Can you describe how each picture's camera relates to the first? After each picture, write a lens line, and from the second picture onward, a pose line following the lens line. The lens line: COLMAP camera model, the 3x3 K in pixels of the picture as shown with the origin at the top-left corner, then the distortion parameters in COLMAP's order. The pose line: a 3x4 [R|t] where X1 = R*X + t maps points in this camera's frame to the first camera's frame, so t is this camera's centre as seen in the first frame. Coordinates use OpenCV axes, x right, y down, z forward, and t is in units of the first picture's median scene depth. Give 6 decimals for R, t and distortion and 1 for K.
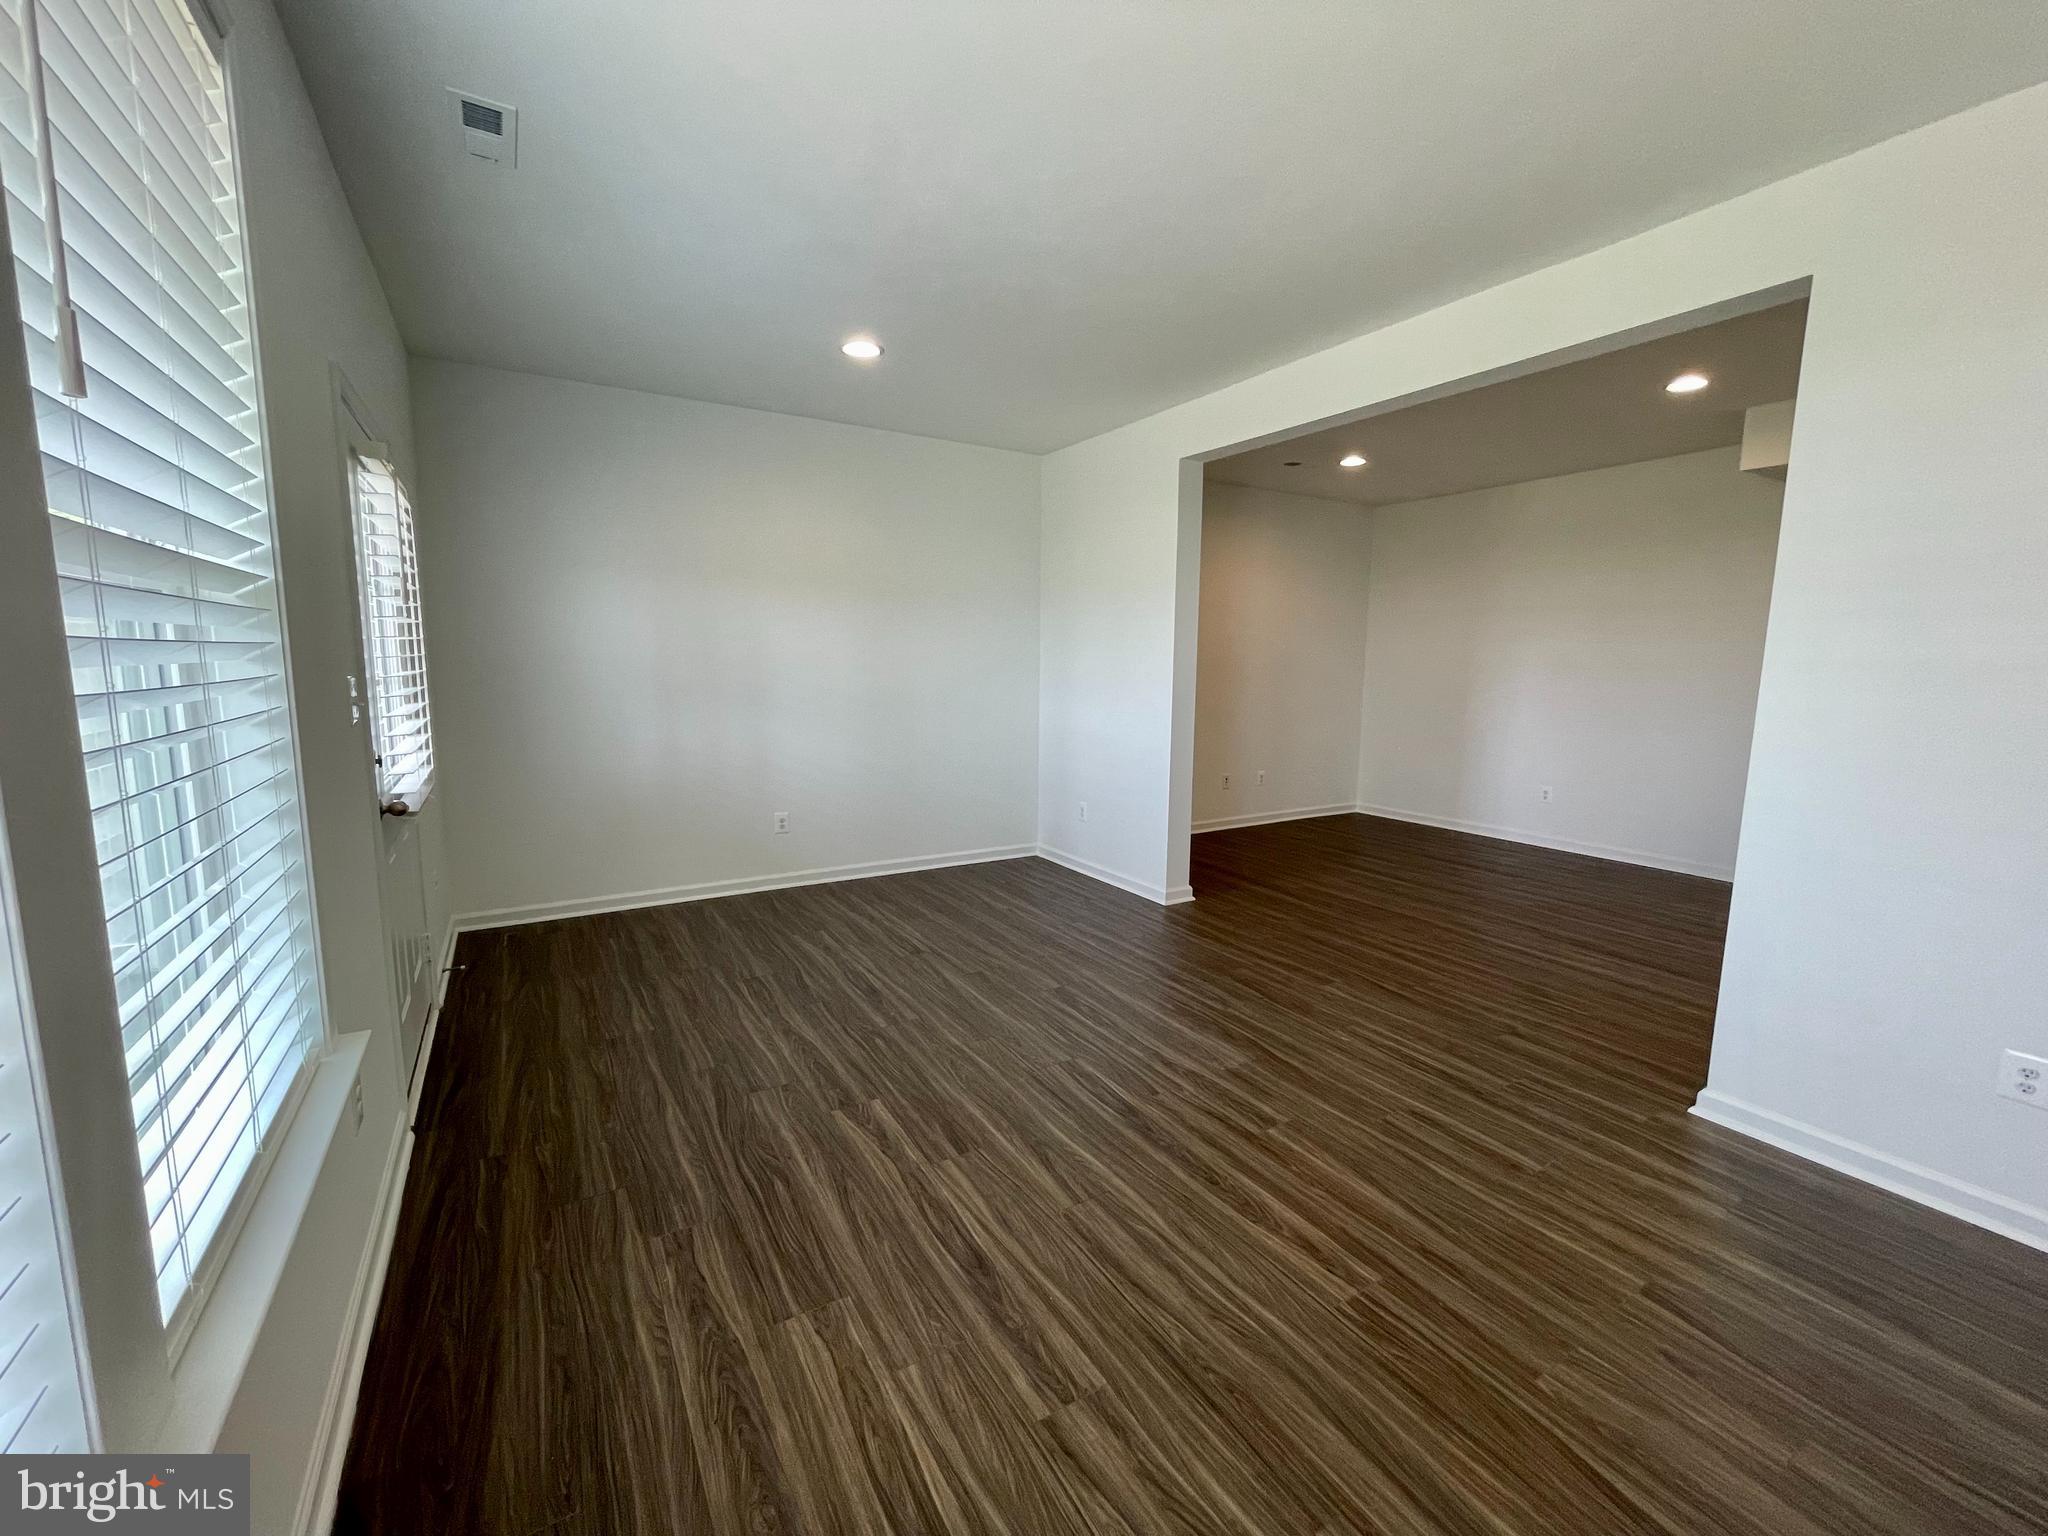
lens RADIAL K [[848.3, 0, 1028.7], [0, 848.3, 762.2], [0, 0, 1]] dist [-0.002407, -0.000673]
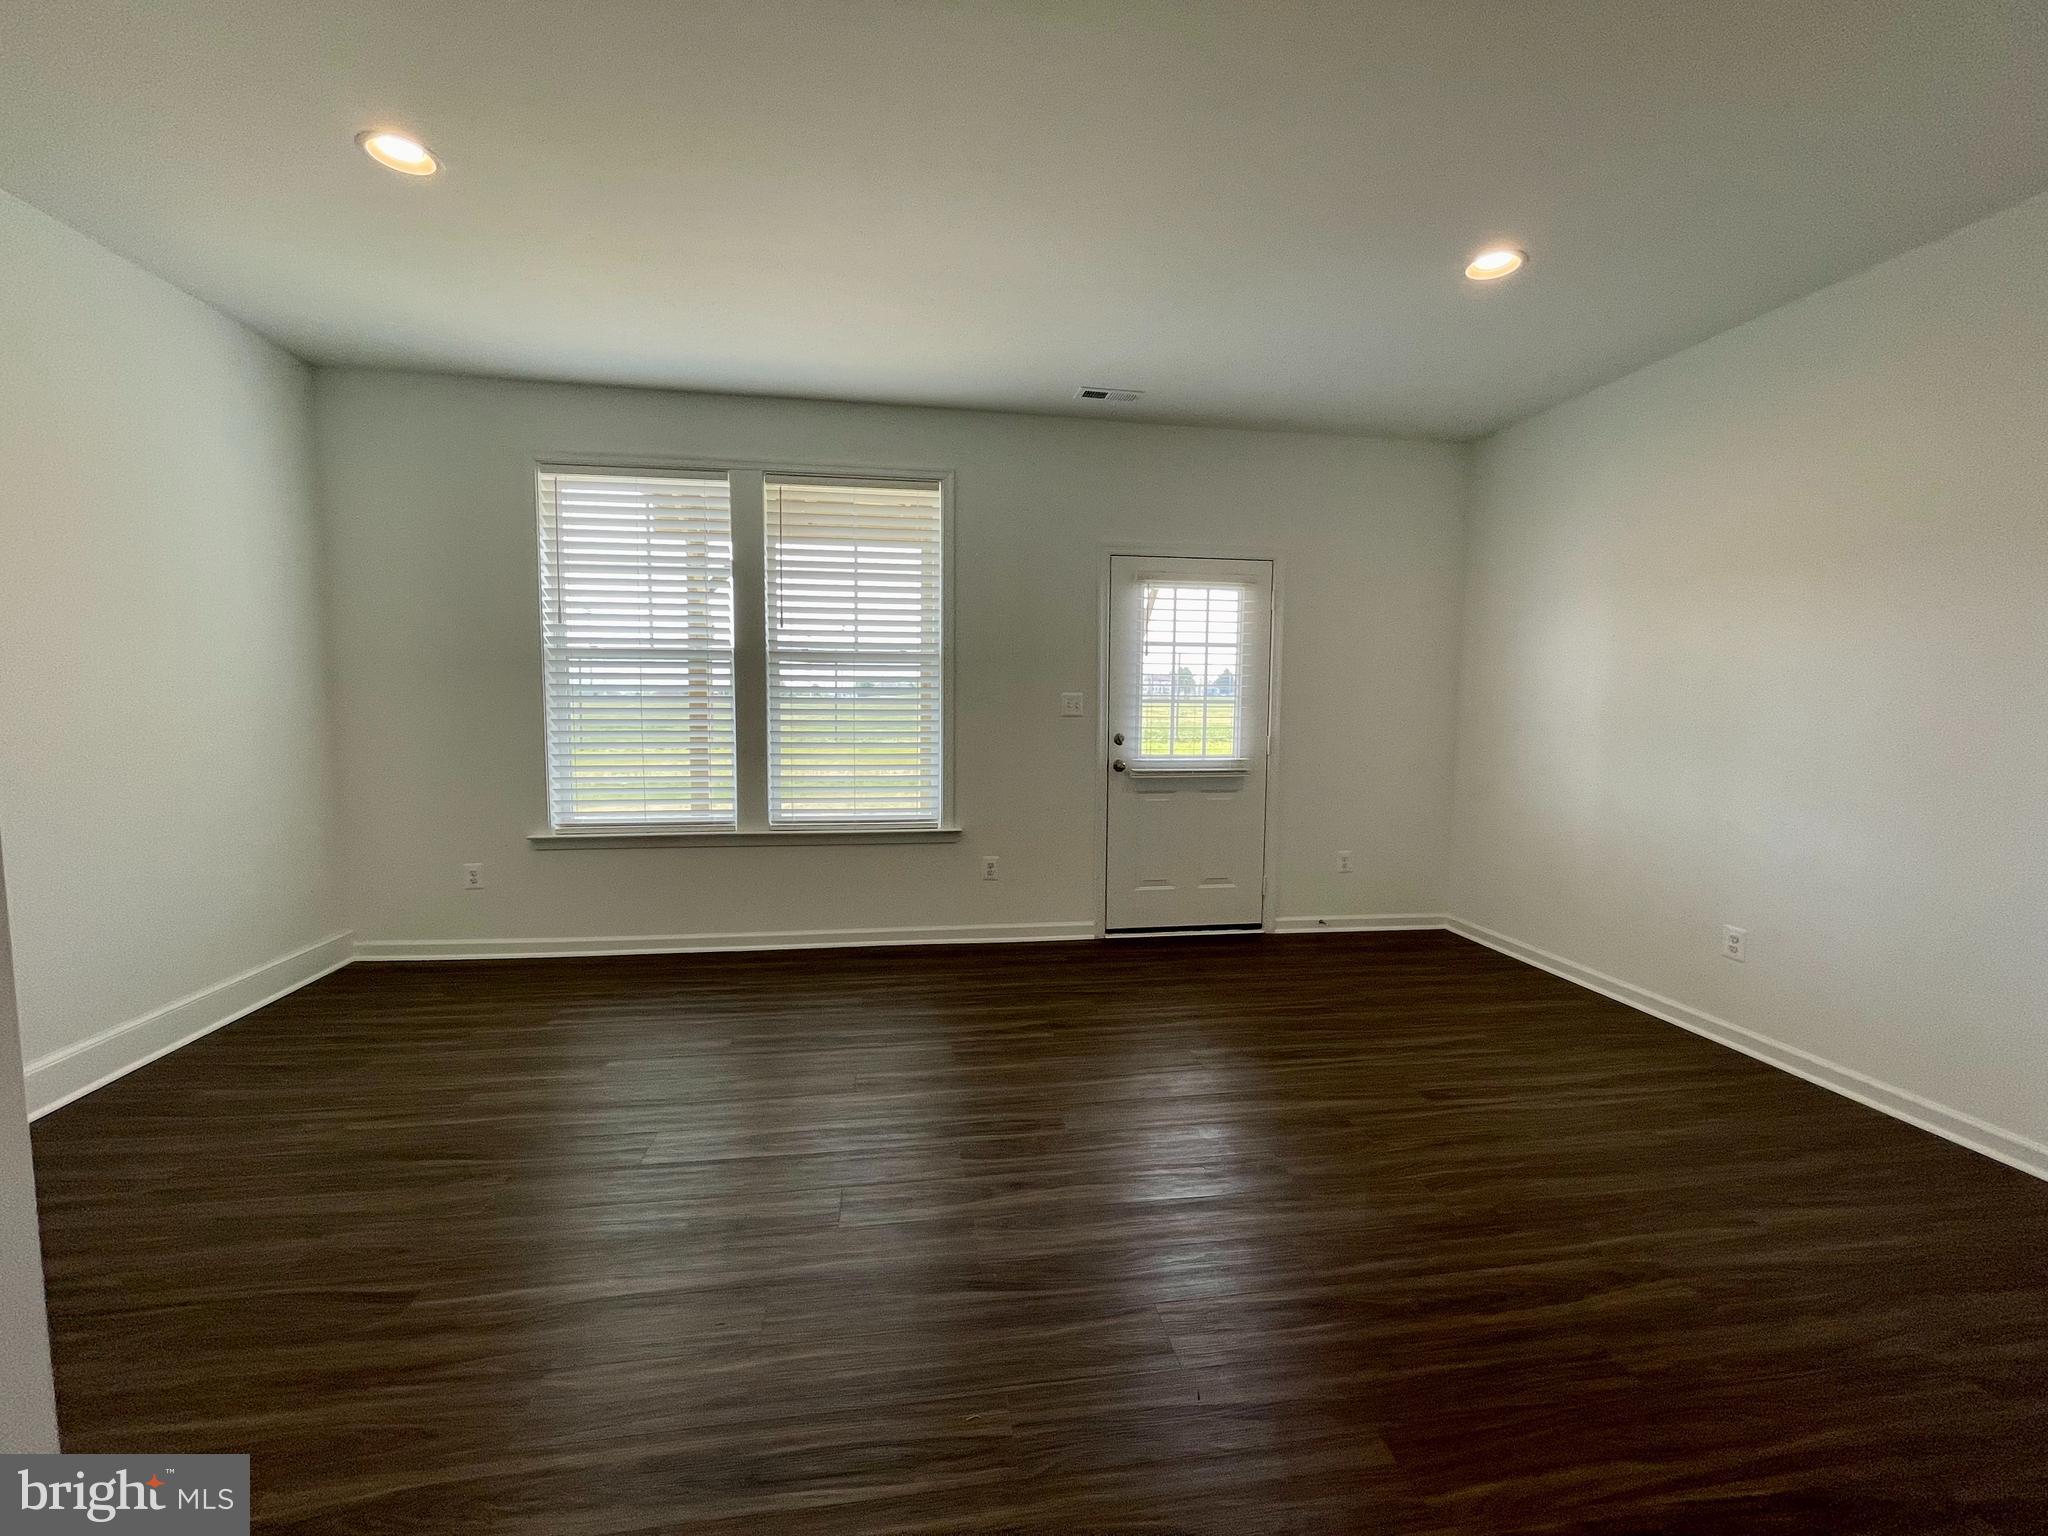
lens RADIAL K [[848.3, 0, 1038.0], [0, 848.3, 763.8], [0, 0, 1]] dist [-0.002407, -0.000673]
pose [[-0.382684, 0.053184, -0.922347, 0.620343], [-0.134197, 0.984554, 0.112450, -0.080575], [0.914081, 0.166809, -0.369636, 0.905693]]
